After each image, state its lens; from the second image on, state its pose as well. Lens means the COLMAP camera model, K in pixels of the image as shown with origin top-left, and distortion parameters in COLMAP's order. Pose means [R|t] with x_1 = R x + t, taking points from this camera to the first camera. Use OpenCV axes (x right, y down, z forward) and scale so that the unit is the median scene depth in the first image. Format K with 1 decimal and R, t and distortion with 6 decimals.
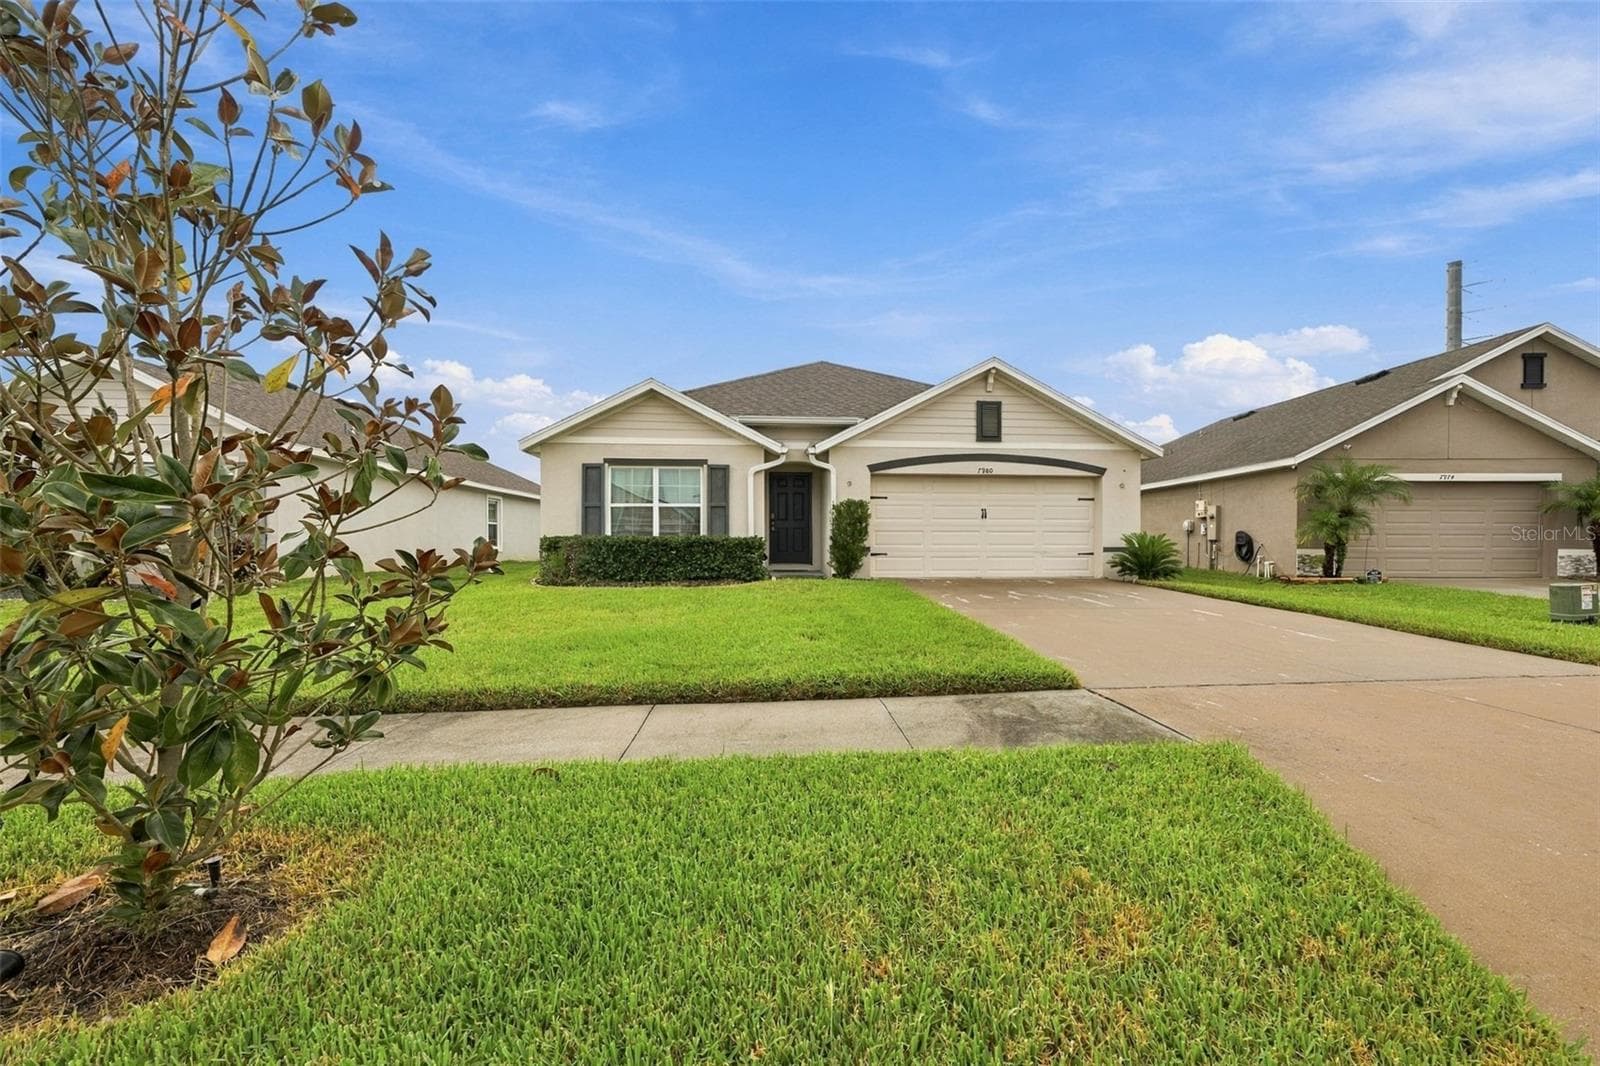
lens RADIAL K [[620.4, 0, 799.3], [0, 620.4, 512.6], [0, 0, 1]] dist [0.000388, -0.000007]
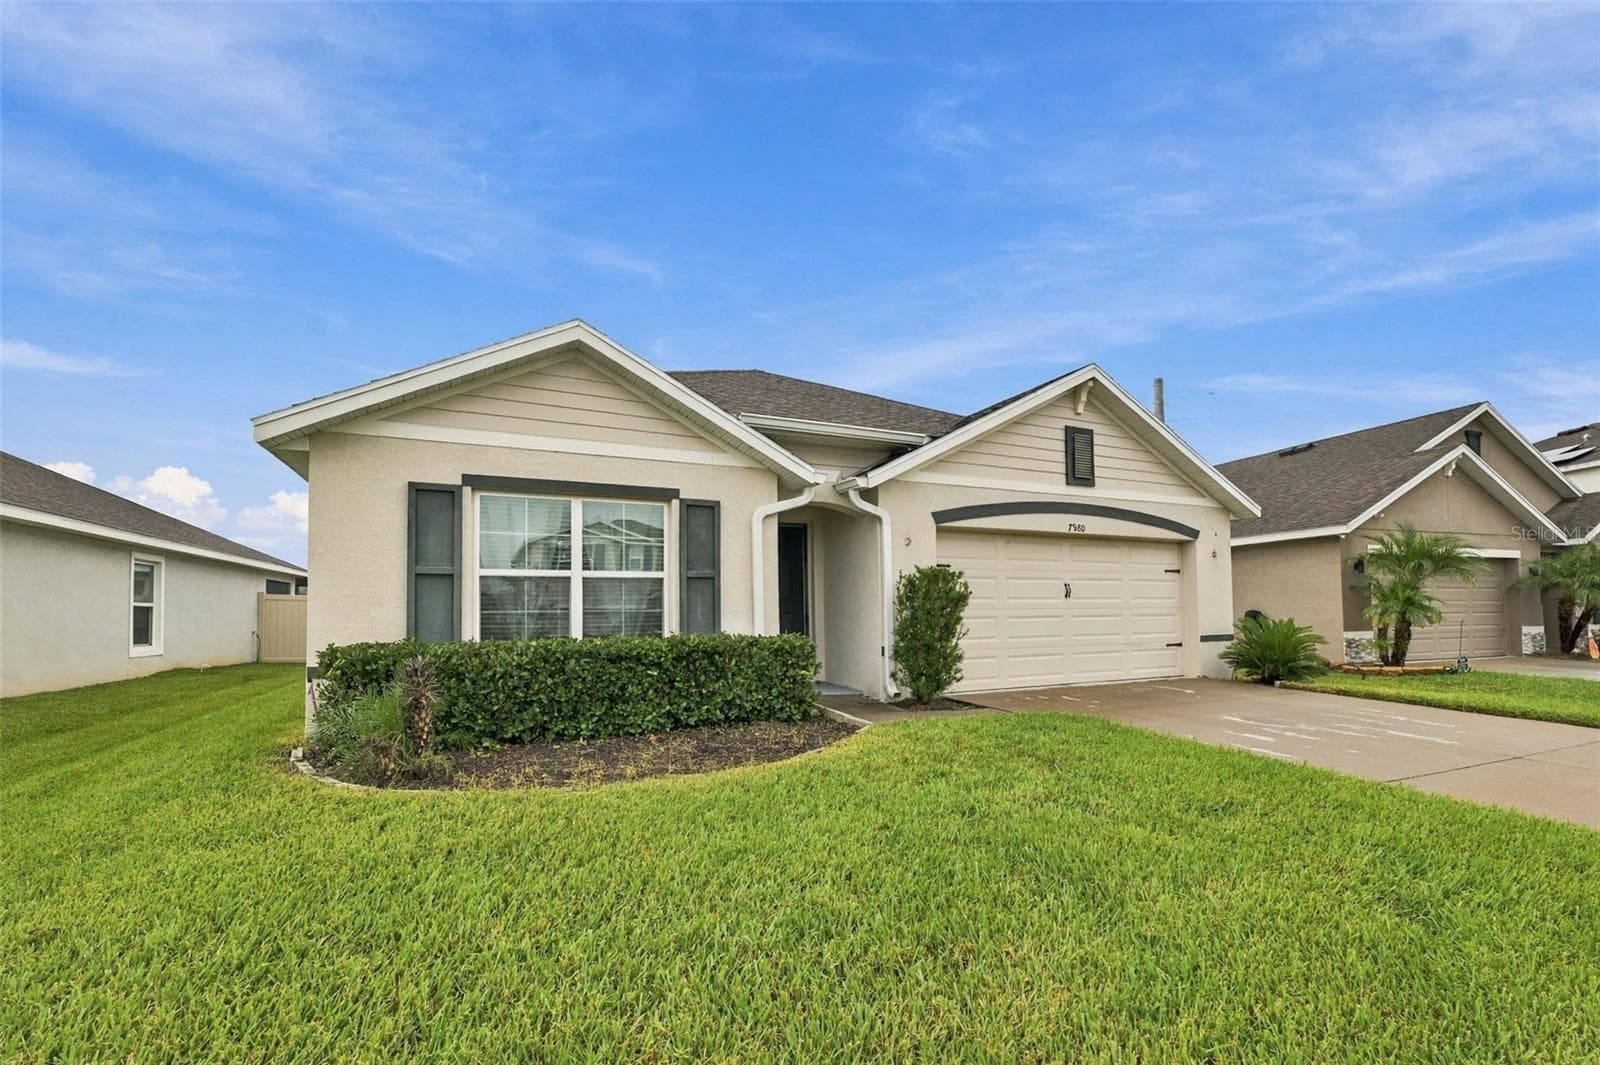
lens RADIAL K [[654.5, 0, 799.9], [0, 654.5, 574.1], [0, 0, 1]] dist [-0.001916, -0.000167]
pose [[0.940806, 0.008614, 0.338837, -0.237890], [-0.002706, 0.999836, -0.017902, -0.002816], [-0.338936, 0.015926, 0.940675, 0.432207]]
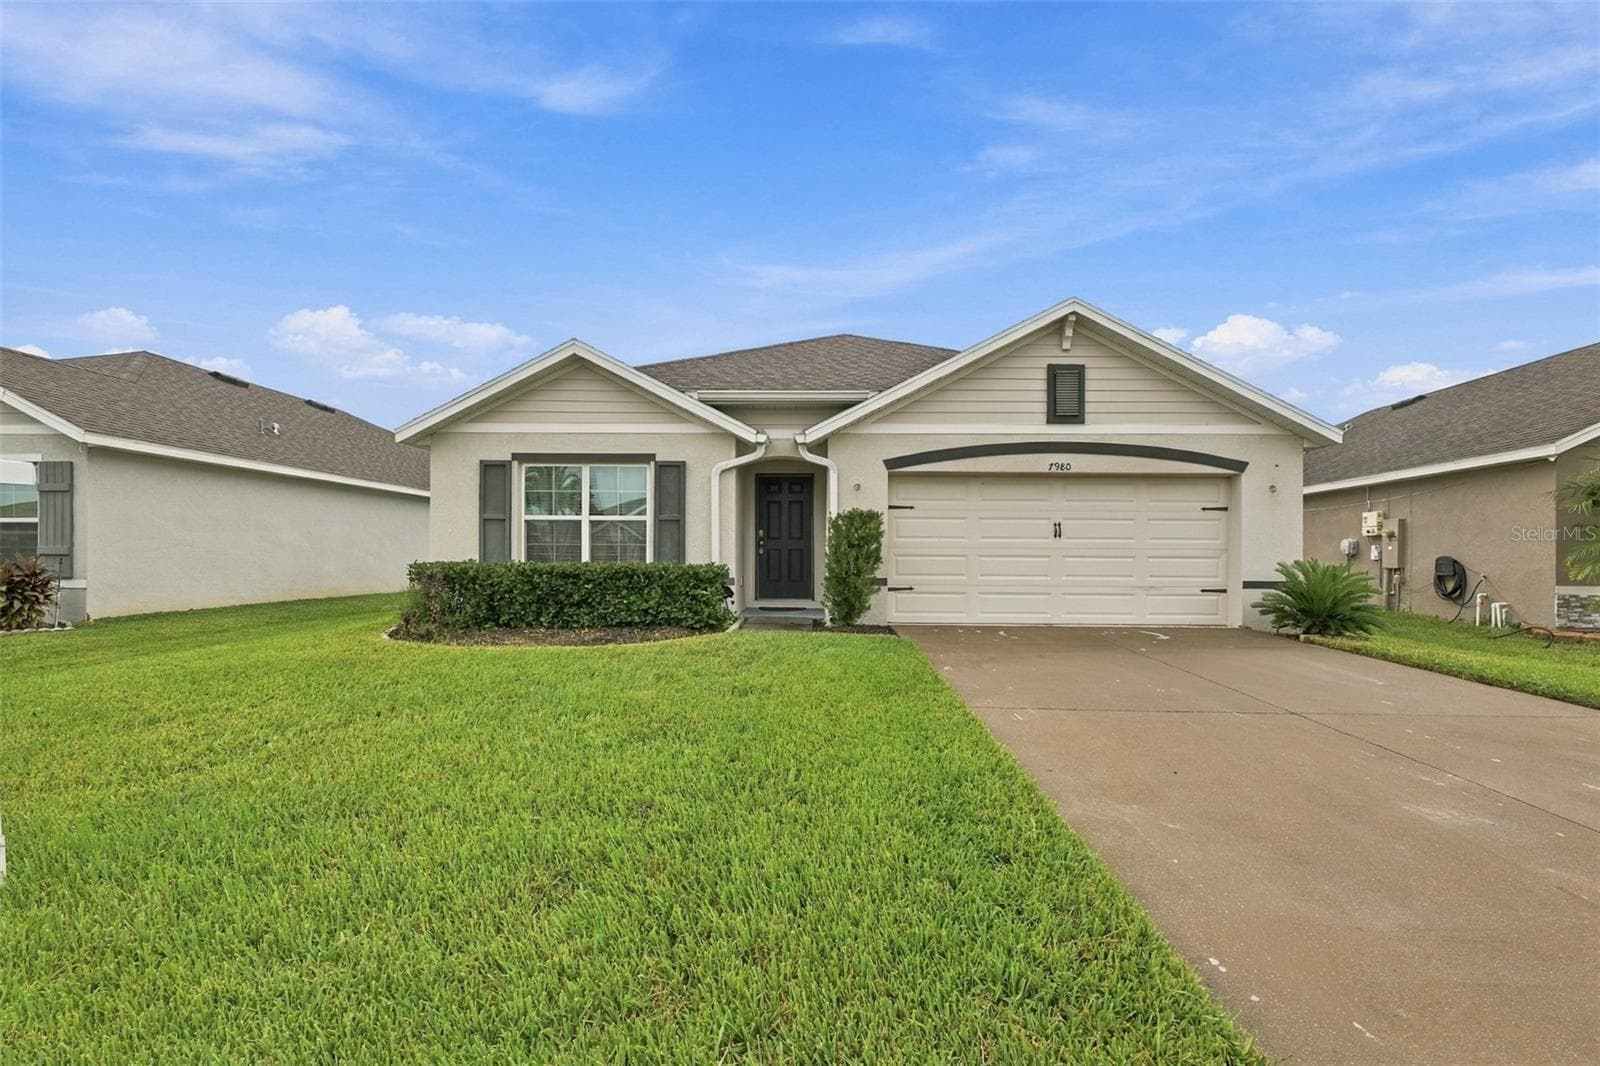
lens RADIAL K [[637.2, 0, 800.0], [0, 637.2, 533.0], [0, 0, 1]] dist [-0.000203, 0.000042]
pose [[0.995692, 0.001319, -0.092714, 0.083211], [-0.000740, 0.999980, 0.006286, 0.000521], [0.092720, -0.006190, 0.995673, 0.285425]]
